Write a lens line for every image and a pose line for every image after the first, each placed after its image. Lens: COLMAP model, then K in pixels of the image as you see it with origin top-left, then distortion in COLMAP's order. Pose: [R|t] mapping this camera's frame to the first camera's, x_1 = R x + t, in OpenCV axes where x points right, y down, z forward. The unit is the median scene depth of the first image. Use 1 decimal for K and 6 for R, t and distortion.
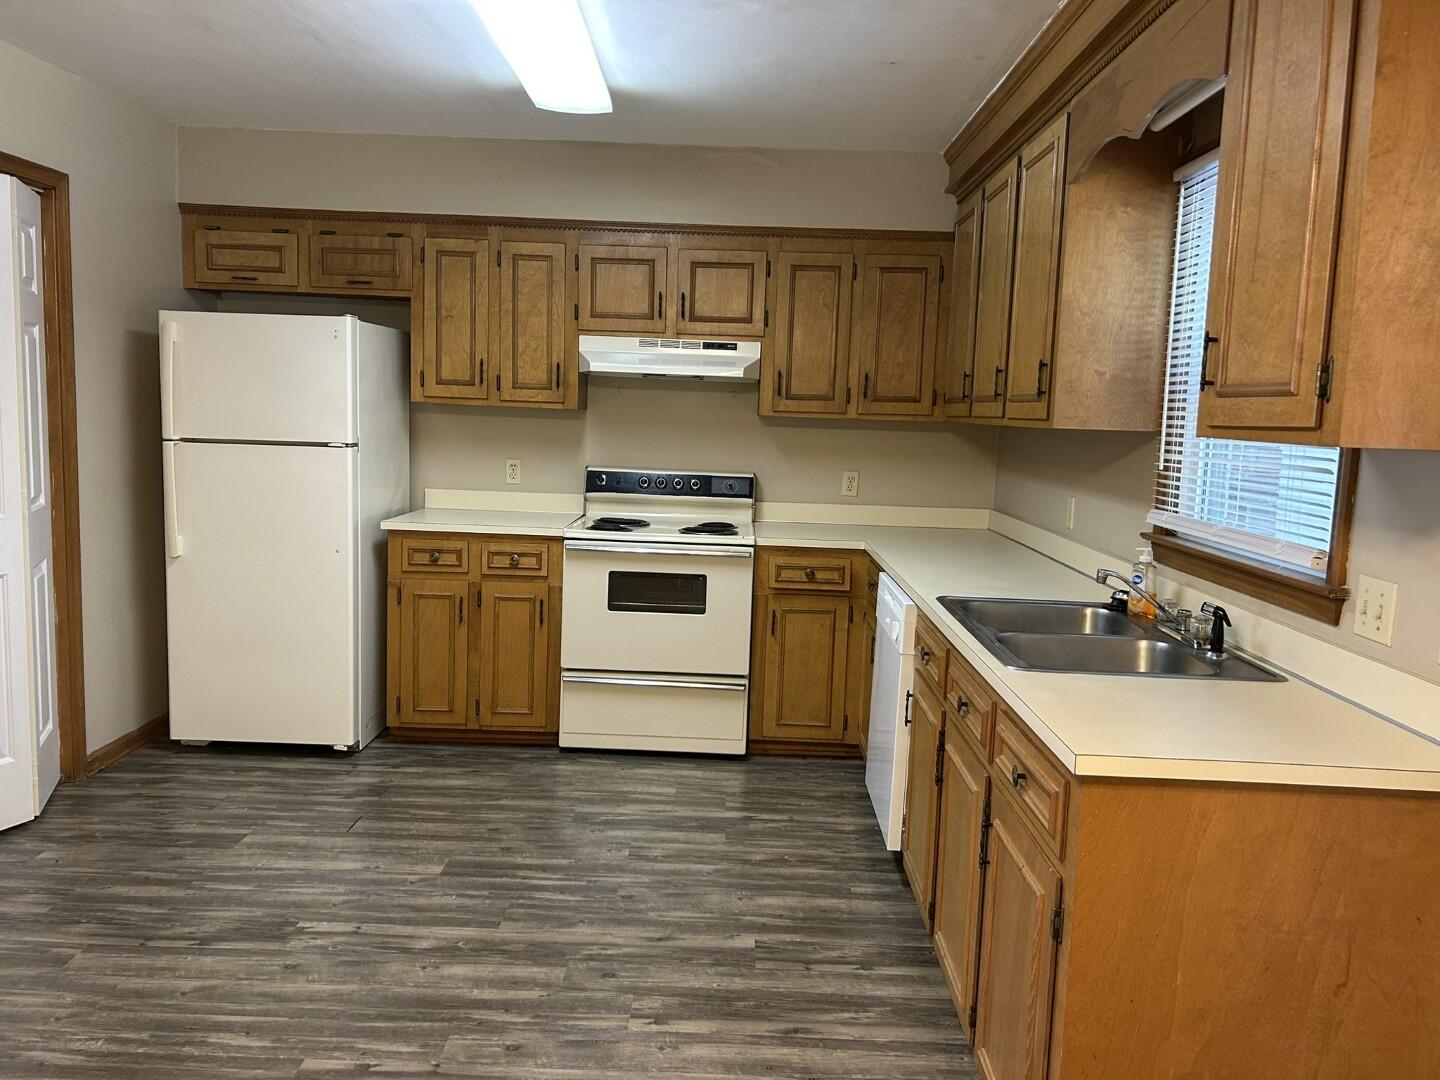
lens RADIAL K [[1092.8, 0, 723.7], [0, 1092.8, 534.9], [0, 0, 1]] dist [0.032403, -0.026977]
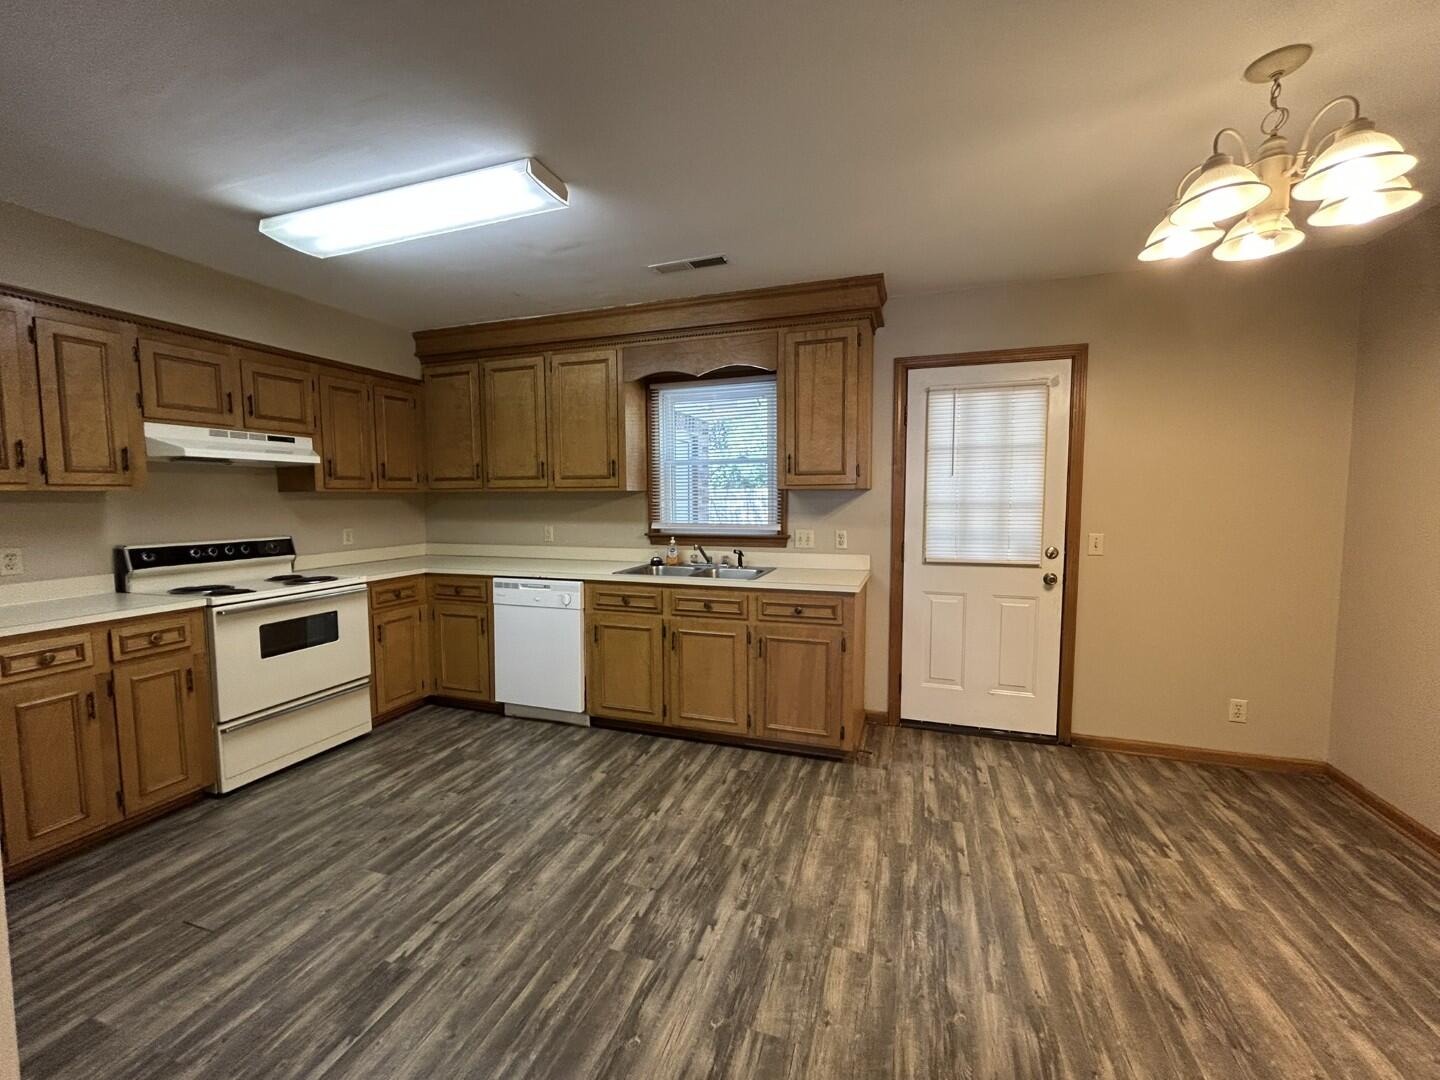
lens RADIAL K [[581.7, 0, 718.7], [0, 581.7, 541.4], [0, 0, 1]] dist [0.003683, -0.000067]
pose [[0.312921, -0.110655, 0.943311, -0.583043], [0.126870, 0.989159, 0.073947, -0.044289], [-0.941268, 0.096539, 0.323567, 0.344792]]
